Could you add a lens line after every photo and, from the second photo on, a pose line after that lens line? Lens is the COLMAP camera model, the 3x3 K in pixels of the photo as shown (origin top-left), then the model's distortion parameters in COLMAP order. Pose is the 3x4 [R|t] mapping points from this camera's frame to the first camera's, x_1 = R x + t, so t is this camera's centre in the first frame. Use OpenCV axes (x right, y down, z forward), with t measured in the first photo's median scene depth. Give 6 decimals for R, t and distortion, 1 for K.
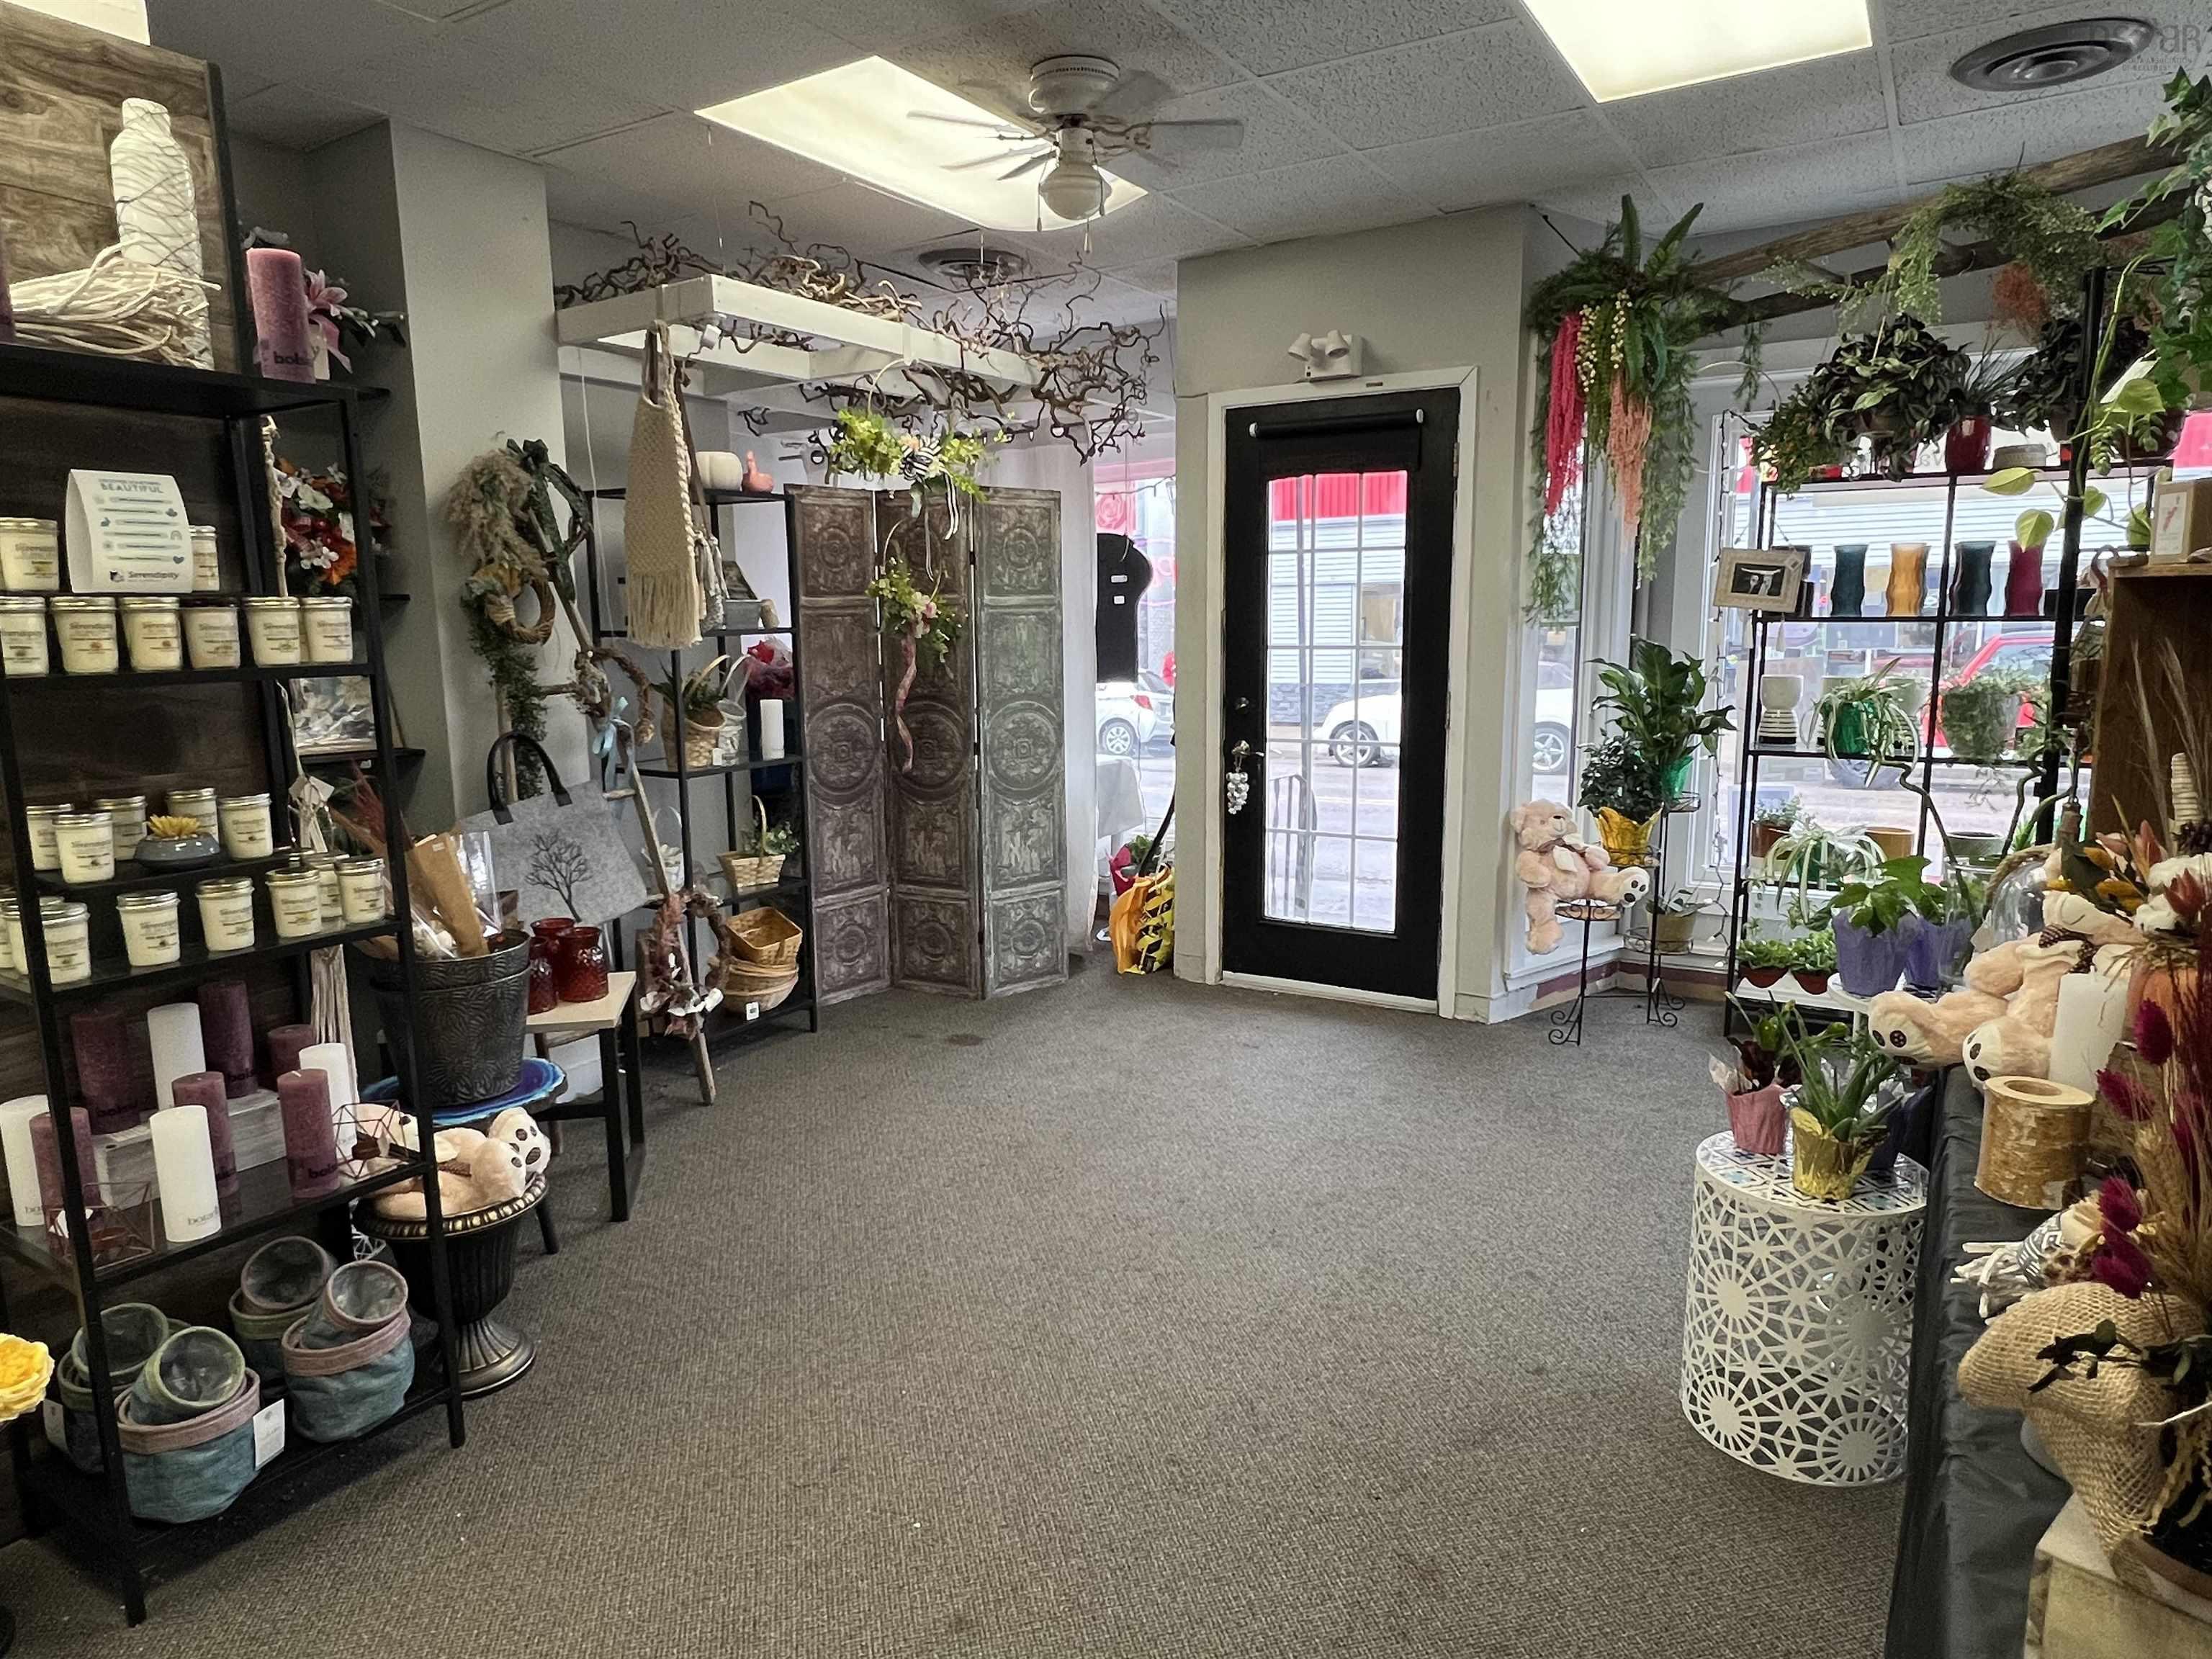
lens RADIAL K [[1359.2, 0, 1093.9], [0, 1359.2, 833.7], [0, 0, 1]] dist [-0.003874, -0.001338]
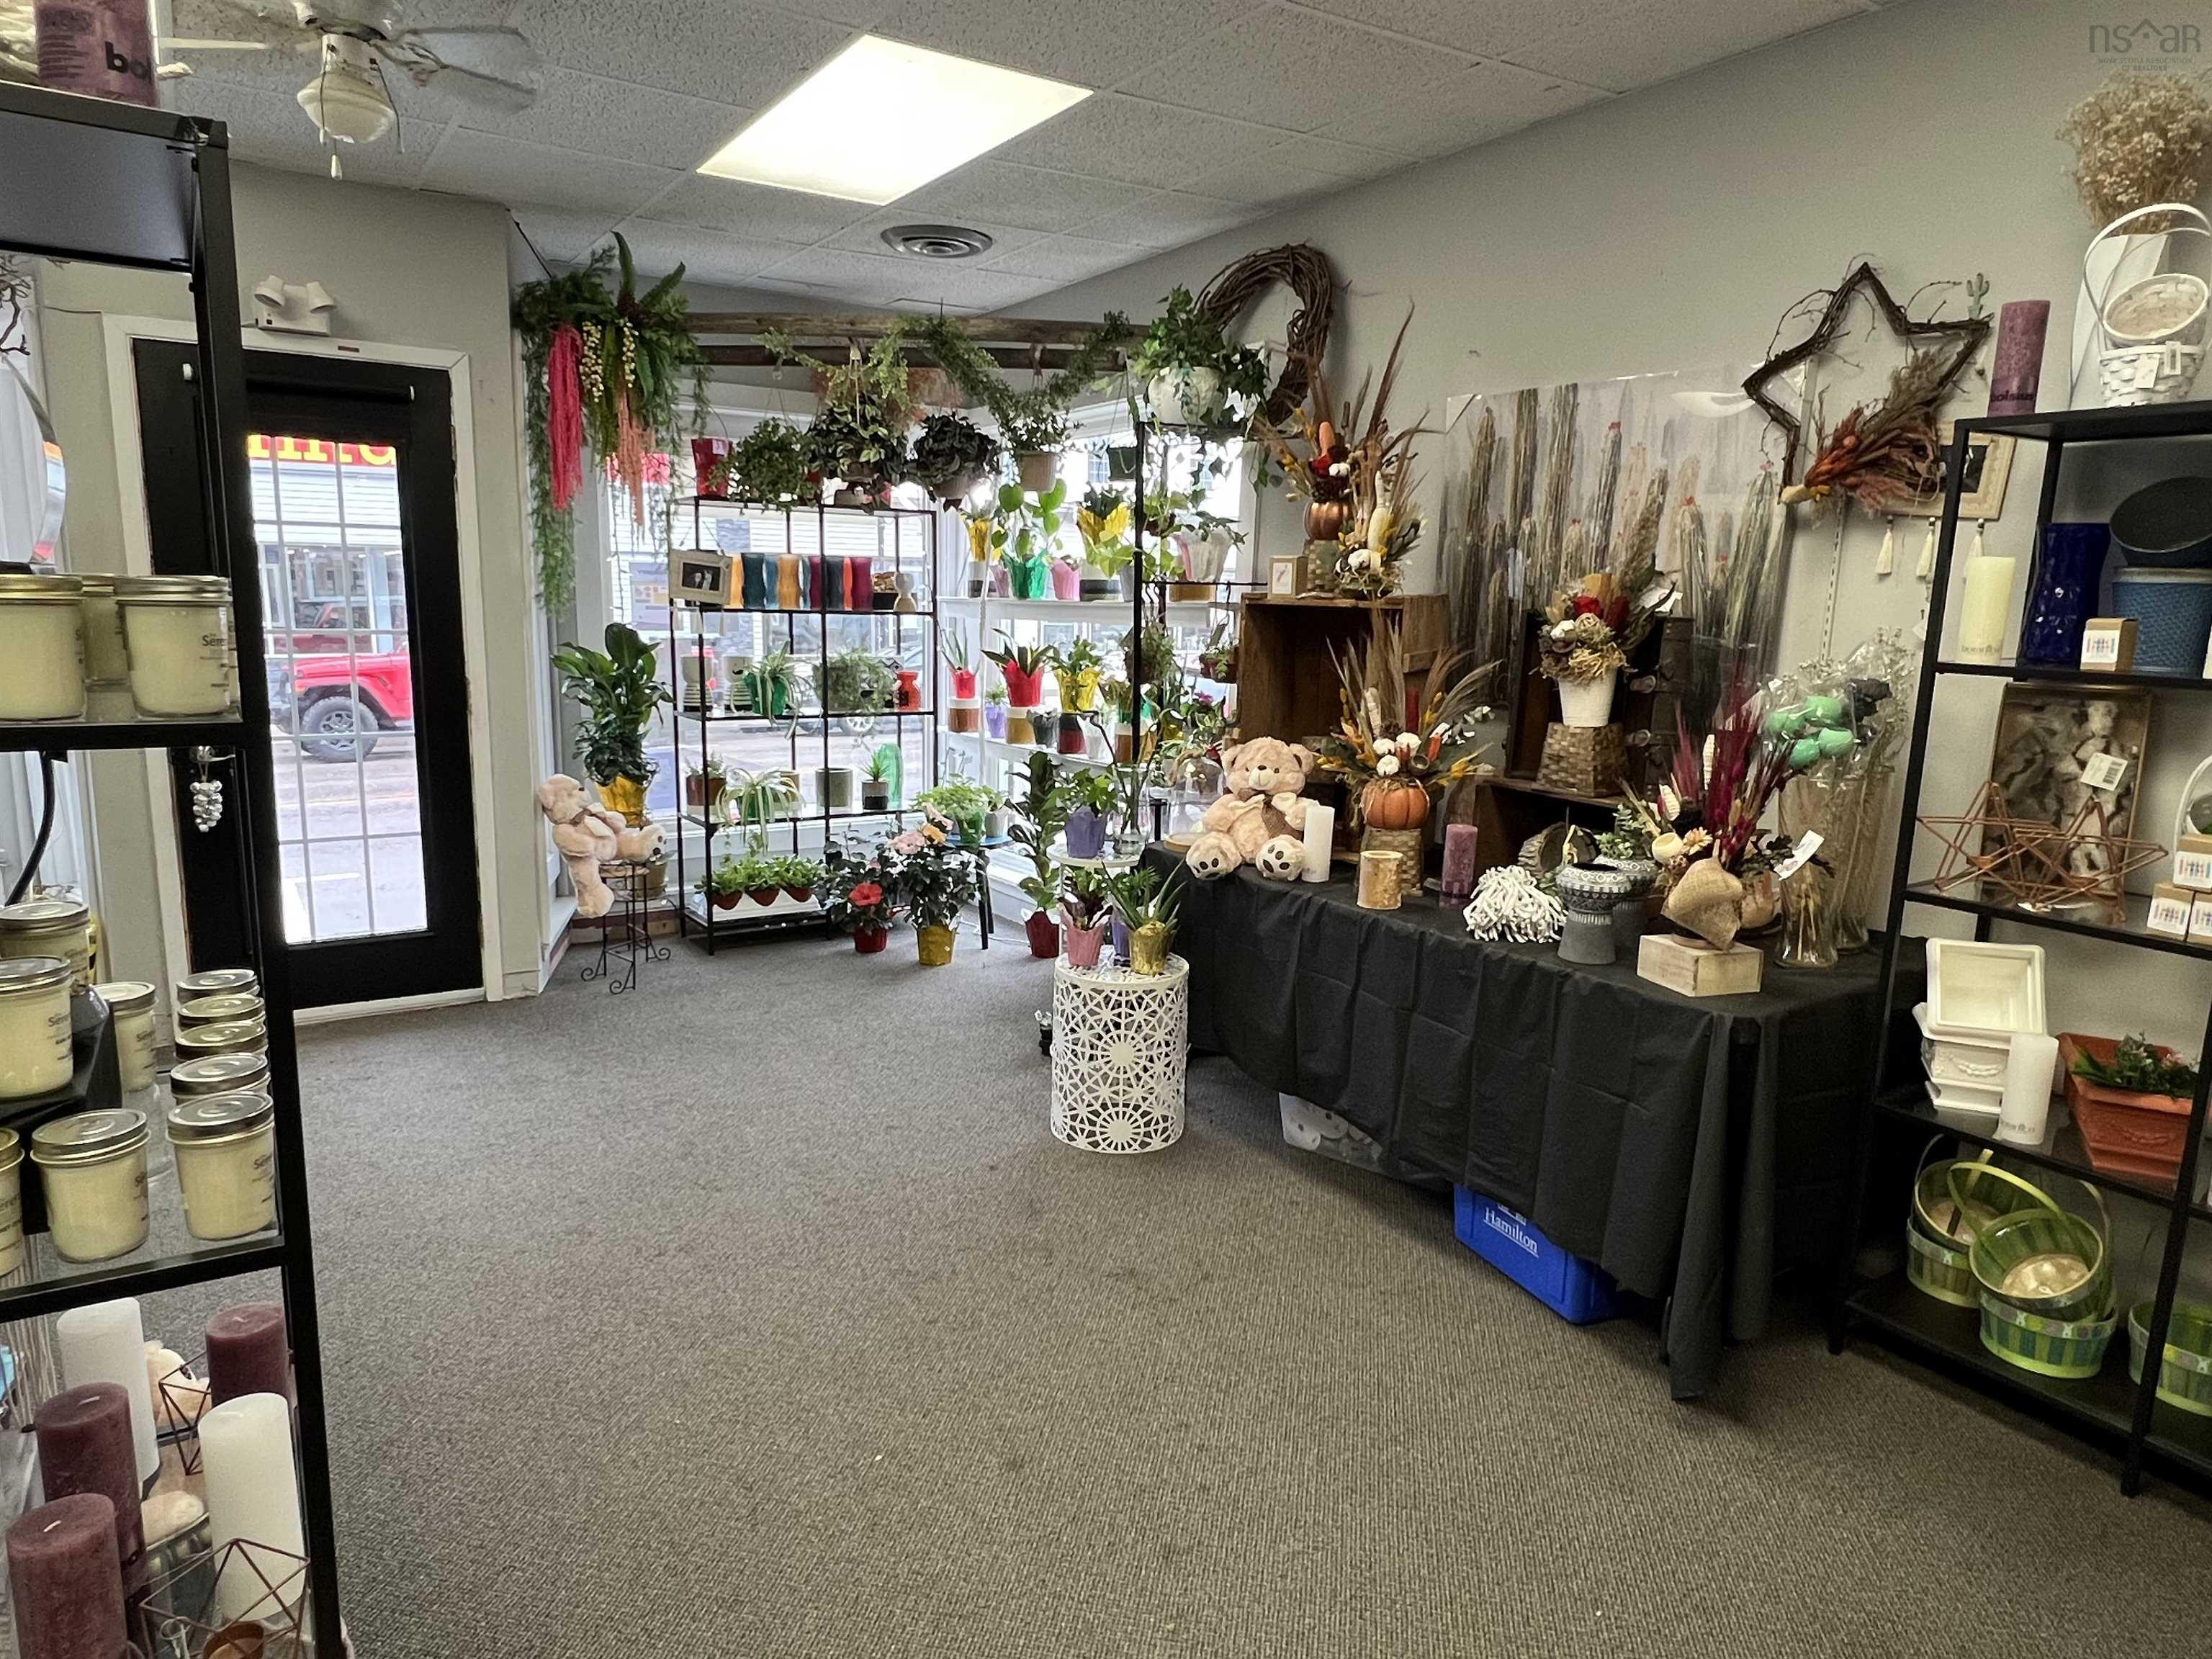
lens RADIAL K [[1359.2, 0, 1093.9], [0, 1359.2, 833.7], [0, 0, 1]] dist [-0.003874, -0.001338]
pose [[0.419668, -0.133706, 0.897776, -0.471139], [0.116449, 0.988848, 0.092834, -0.030845], [-0.900177, 0.065586, 0.430558, 0.170000]]
